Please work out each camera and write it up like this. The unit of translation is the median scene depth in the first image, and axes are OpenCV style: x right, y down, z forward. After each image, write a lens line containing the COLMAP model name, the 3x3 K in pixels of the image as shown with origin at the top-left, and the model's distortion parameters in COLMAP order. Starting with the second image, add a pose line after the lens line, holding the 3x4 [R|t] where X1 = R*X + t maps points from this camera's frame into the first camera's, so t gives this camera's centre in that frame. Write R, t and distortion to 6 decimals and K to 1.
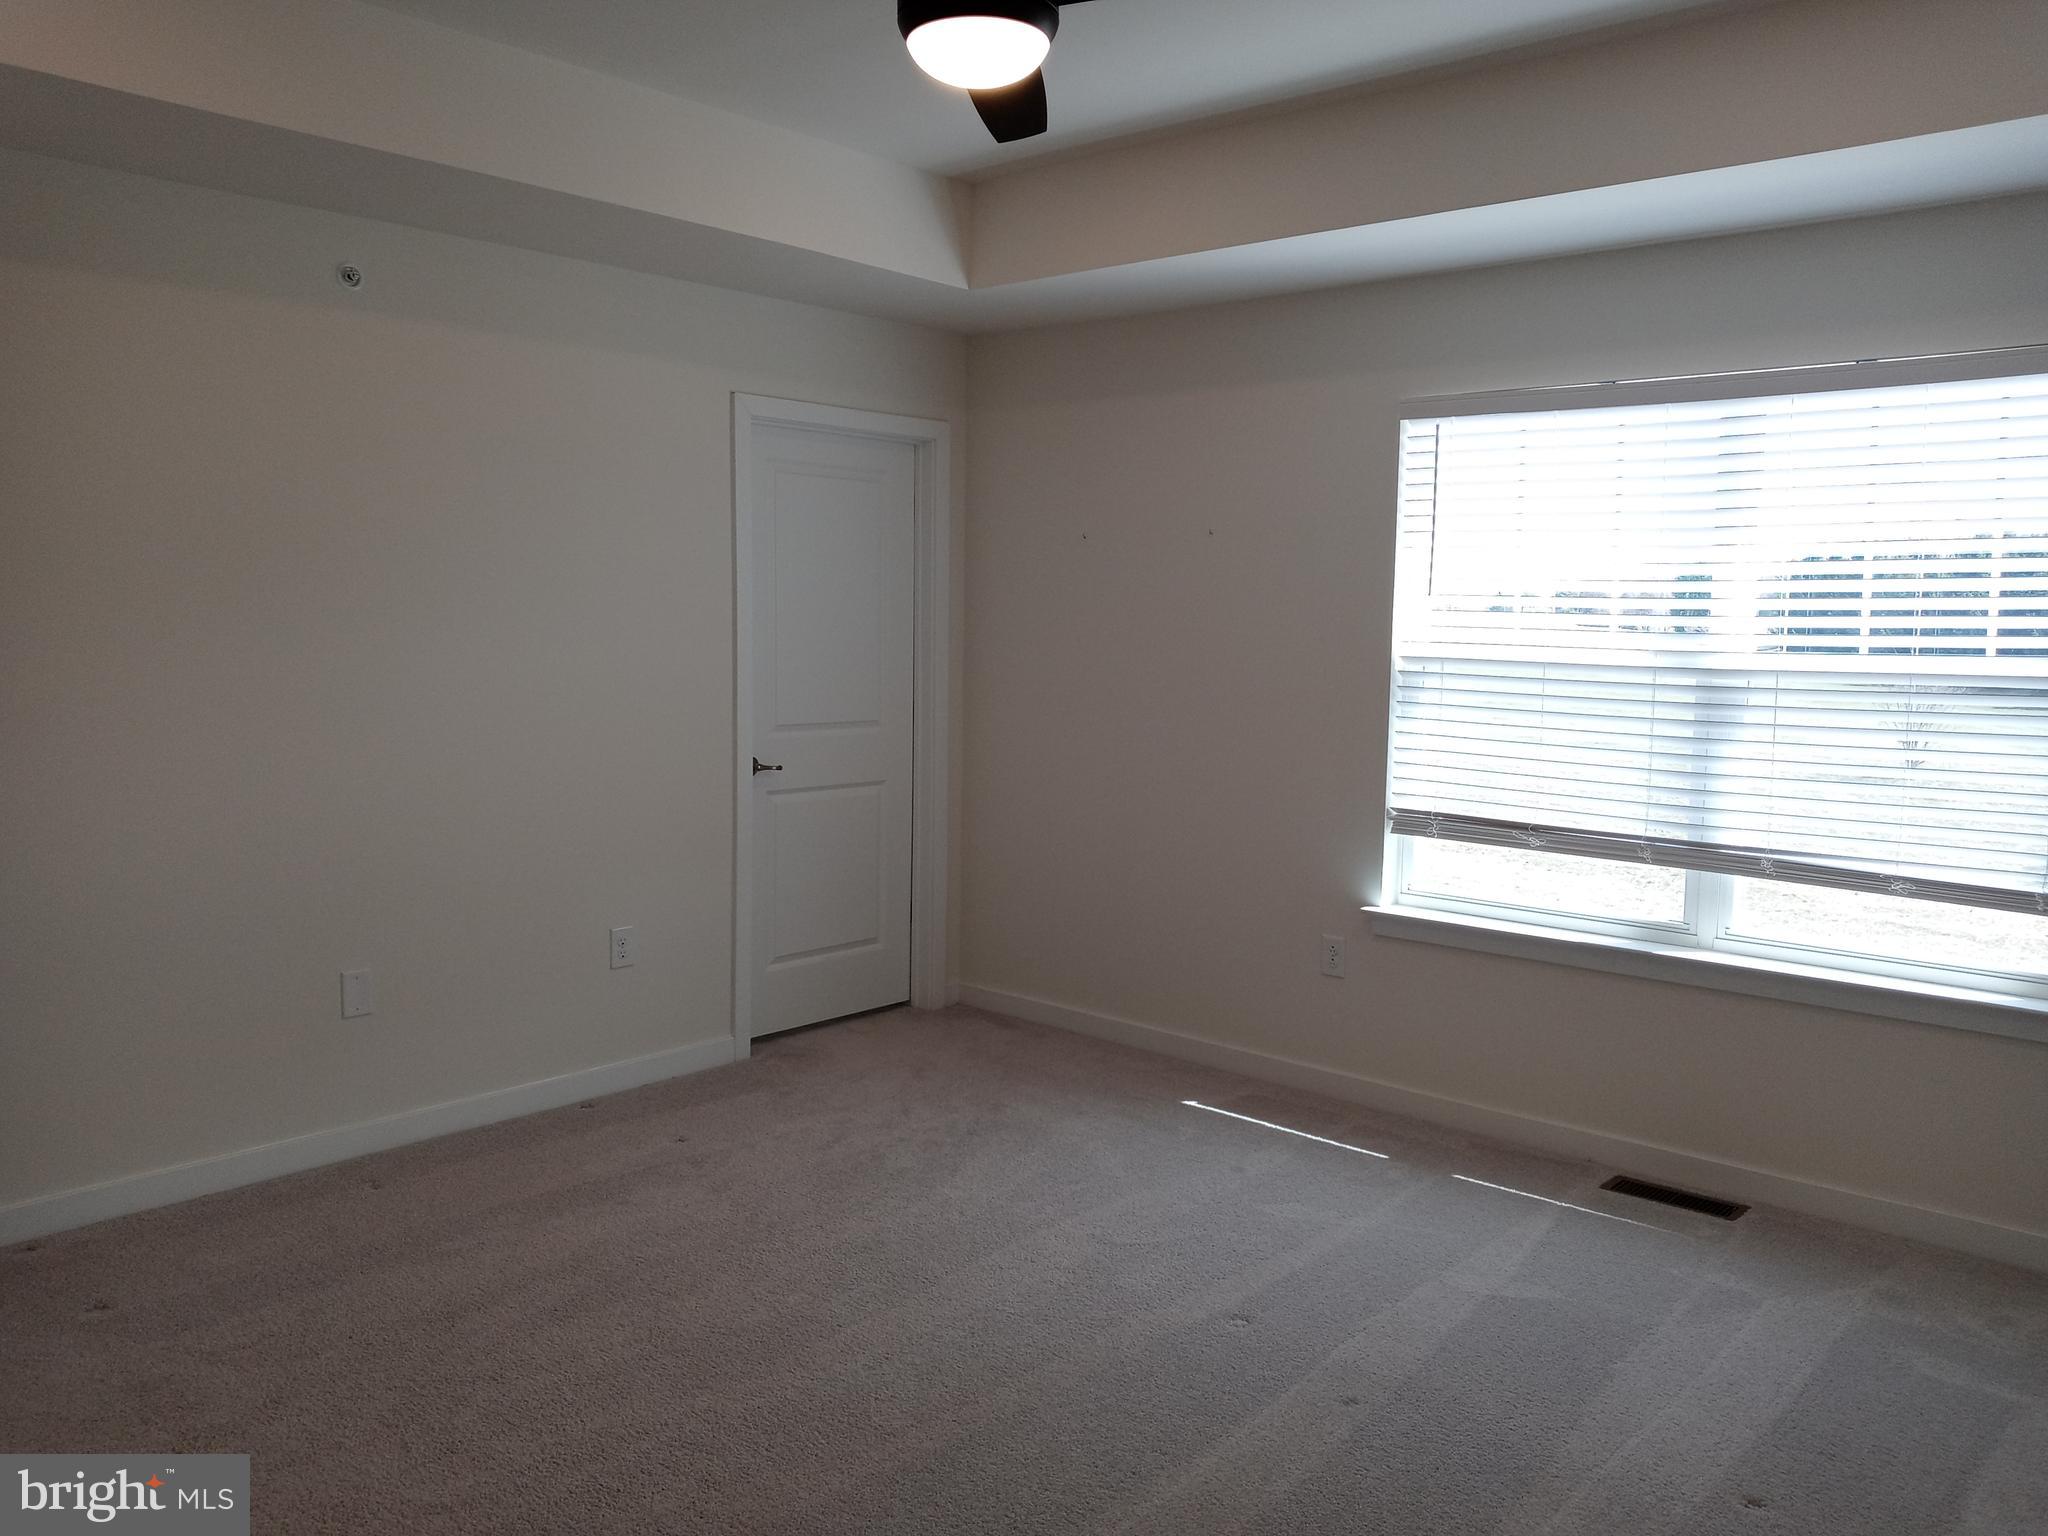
lens RADIAL K [[1612.7, 0, 1024.0], [0, 1612.7, 768.0], [0, 0, 1]] dist [0.116663, -0.198122]
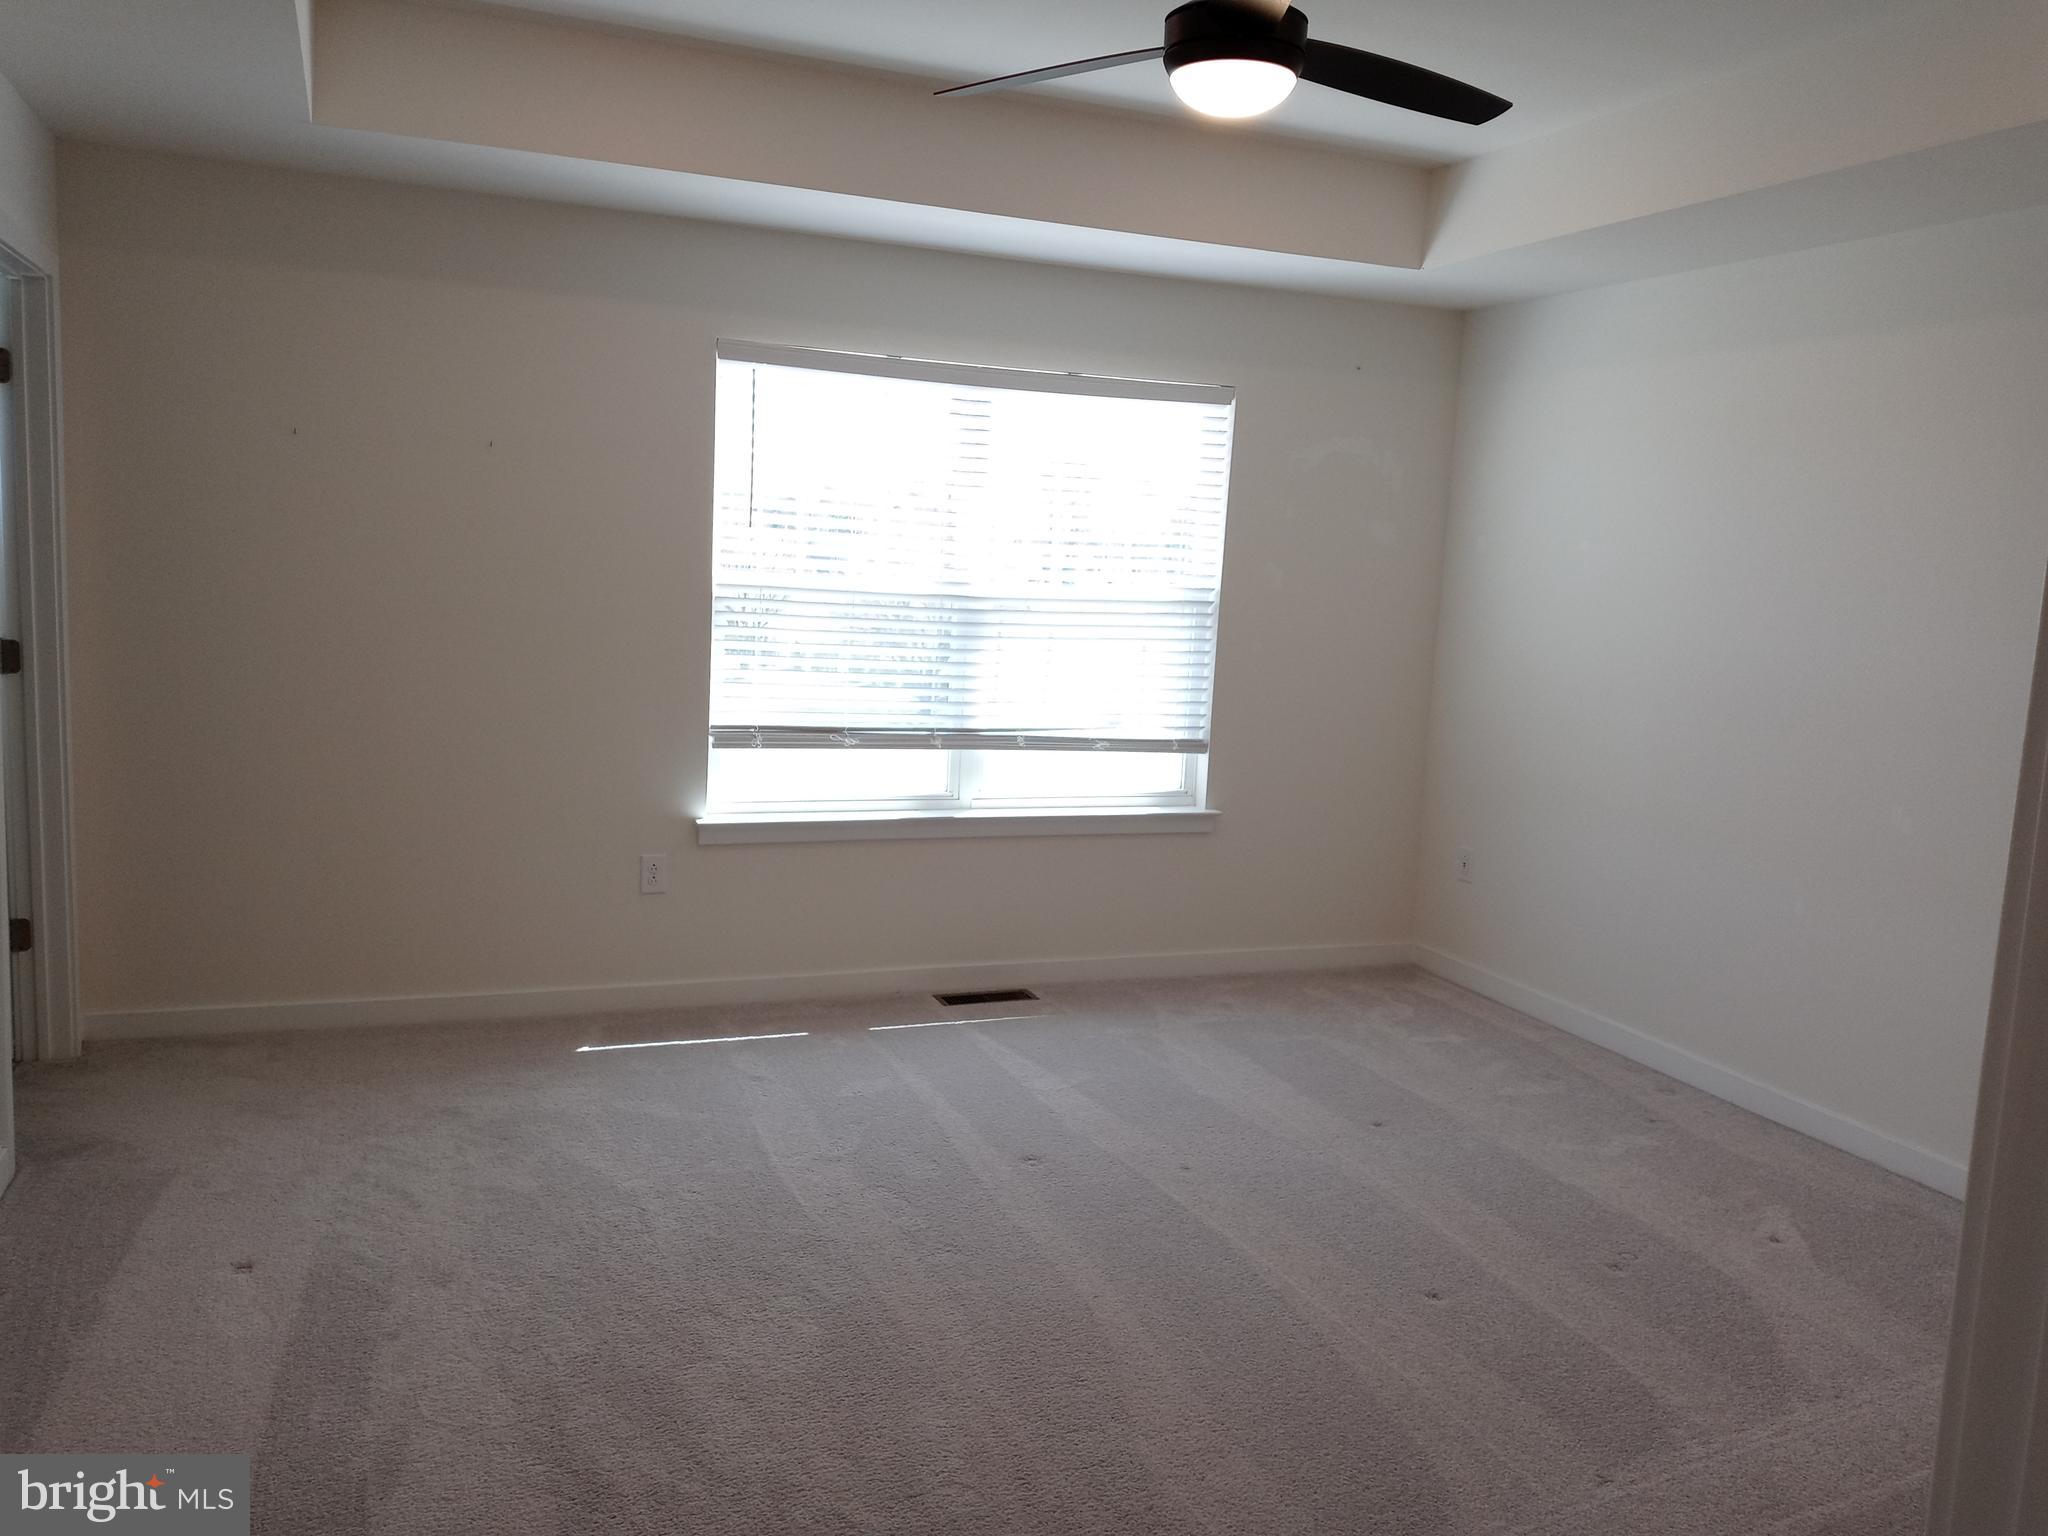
lens RADIAL K [[1612.7, 0, 1024.0], [0, 1612.7, 768.0], [0, 0, 1]] dist [0.116663, -0.198122]
pose [[0.445911, -0.112874, 0.887932, -0.677613], [0.046971, 0.993601, 0.102718, -0.050820], [-0.893844, -0.004096, 0.448359, 0.362439]]
